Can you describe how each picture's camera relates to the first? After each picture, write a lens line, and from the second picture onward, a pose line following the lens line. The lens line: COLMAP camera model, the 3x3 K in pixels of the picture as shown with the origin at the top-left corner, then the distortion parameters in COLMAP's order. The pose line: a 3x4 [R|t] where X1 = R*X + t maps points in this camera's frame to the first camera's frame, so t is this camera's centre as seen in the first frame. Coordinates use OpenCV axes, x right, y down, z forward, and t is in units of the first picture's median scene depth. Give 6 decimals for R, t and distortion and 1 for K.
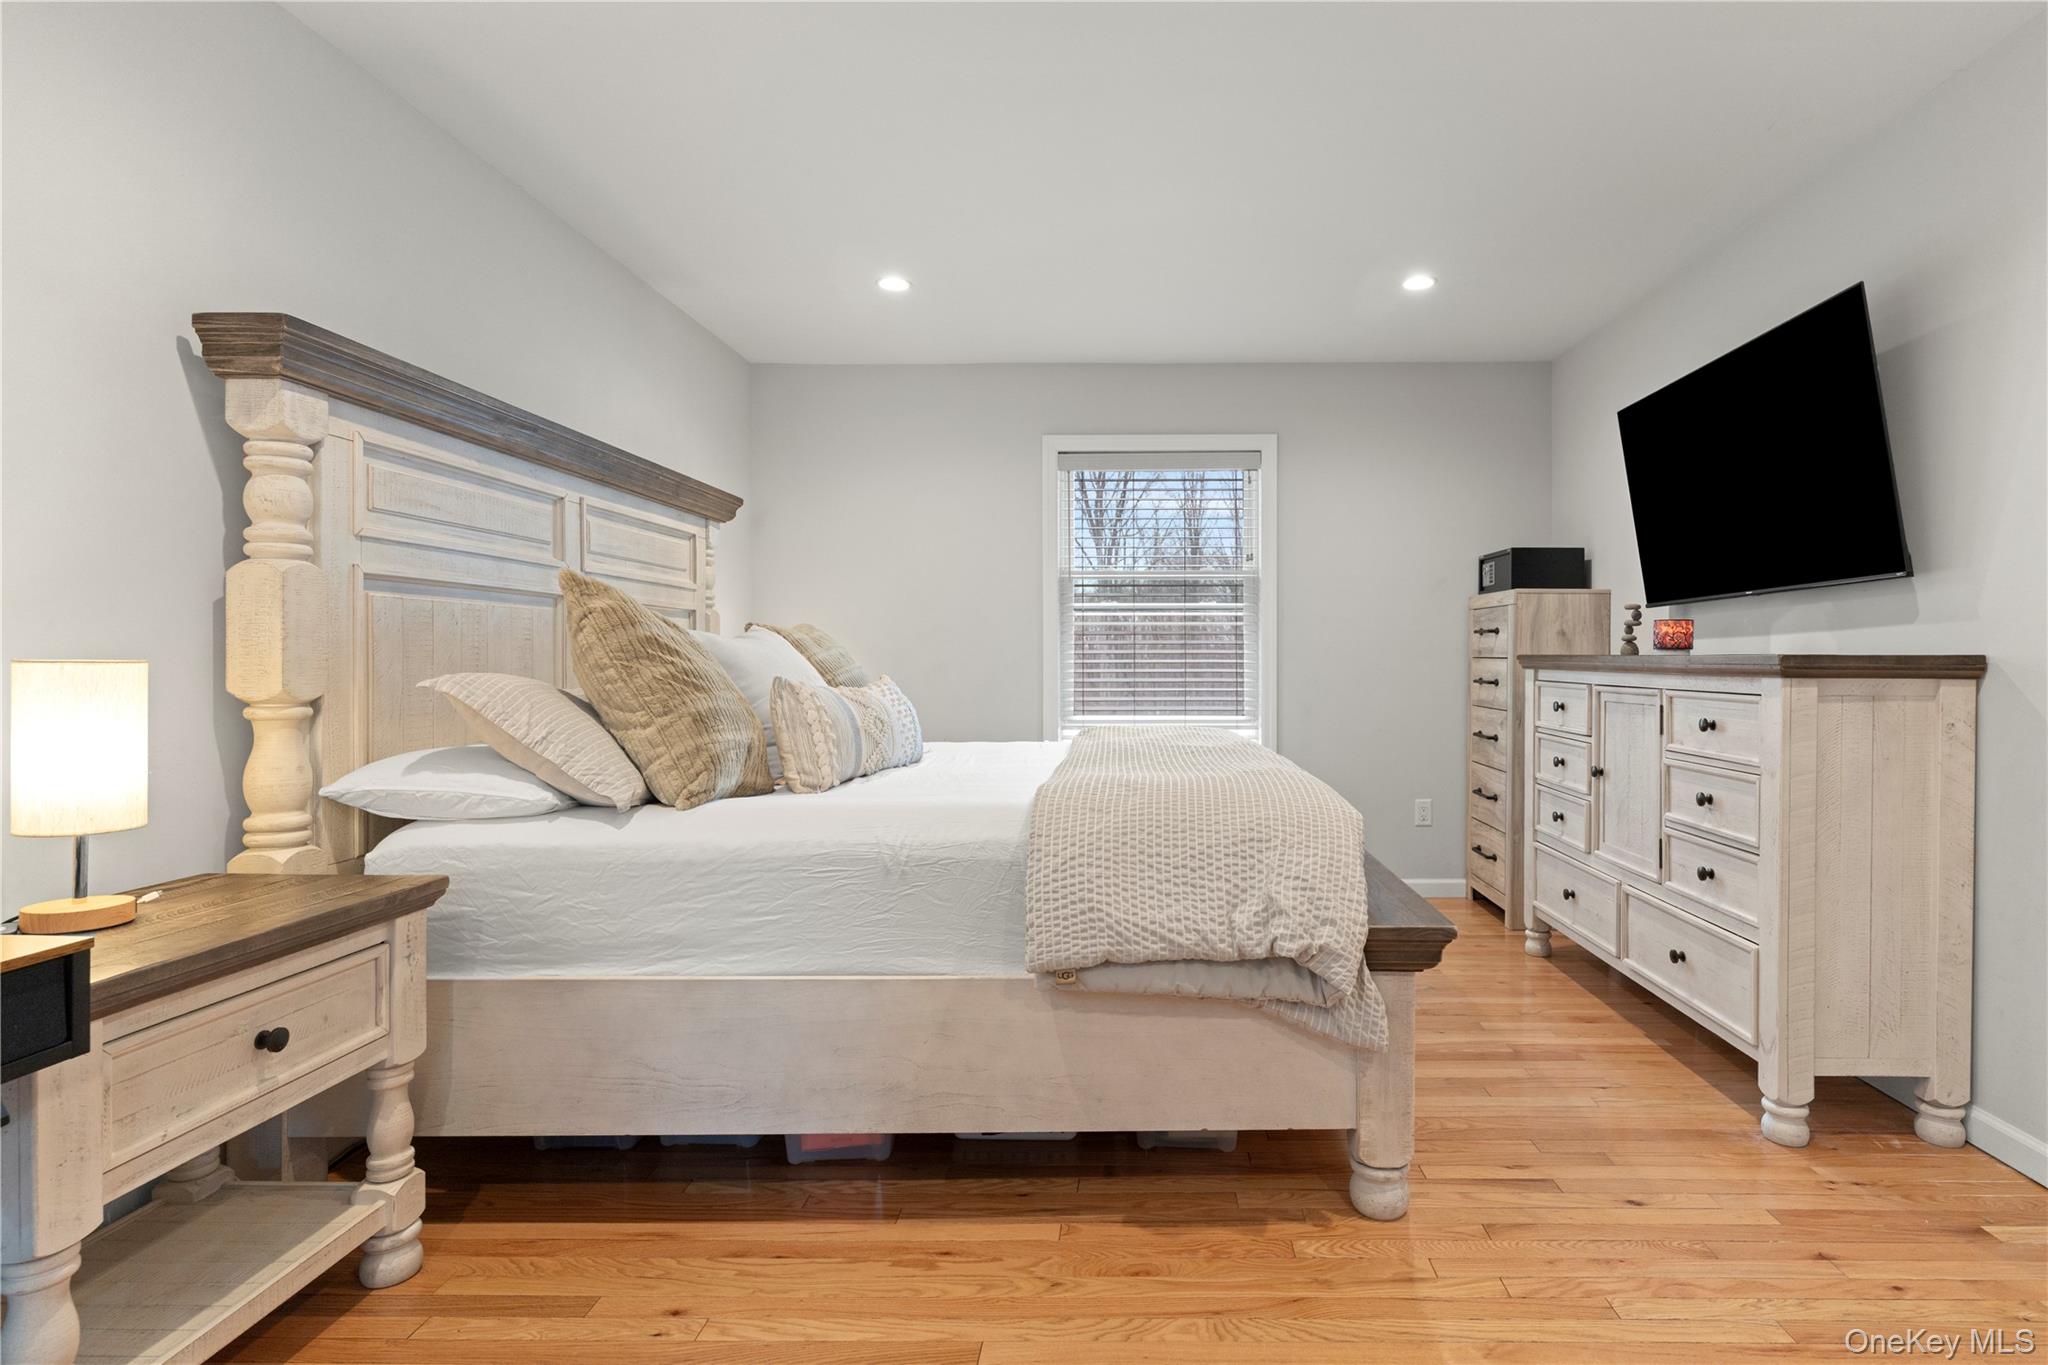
lens RADIAL K [[985.2, 0, 1034.6], [0, 985.2, 675.5], [0, 0, 1]] dist [-0.000231, 0.000129]
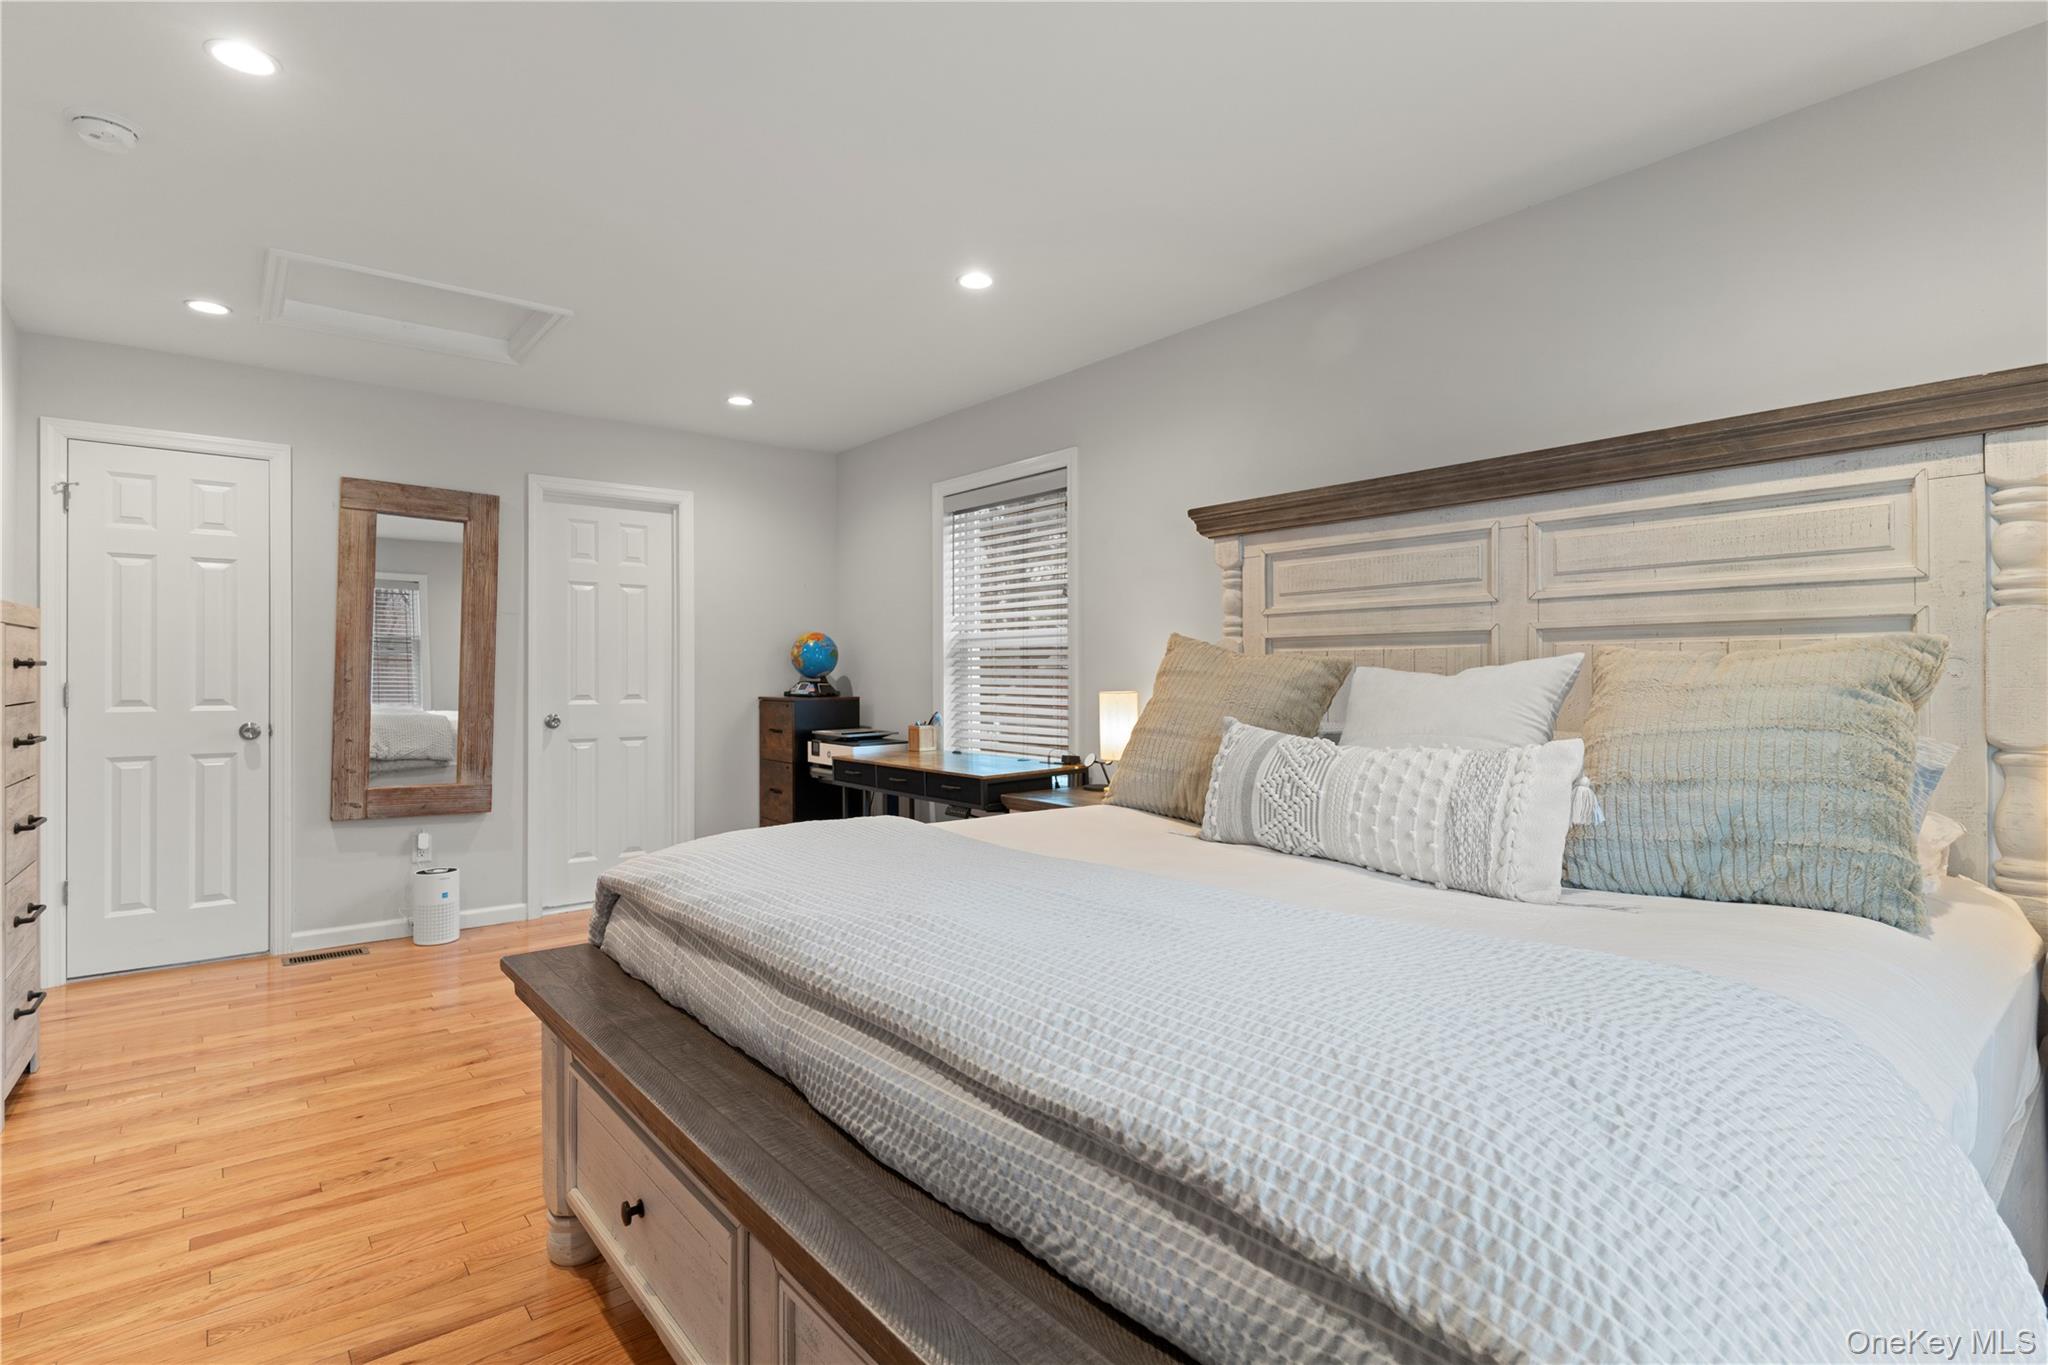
lens RADIAL K [[985.2, 0, 1034.6], [0, 985.2, 675.5], [0, 0, 1]] dist [-0.000231, 0.000129]
pose [[-0.688741, -0.009940, -0.724939, 0.691633], [-0.017829, 0.999836, 0.003229, -0.046993], [0.724788, 0.015149, -0.688805, 1.835275]]
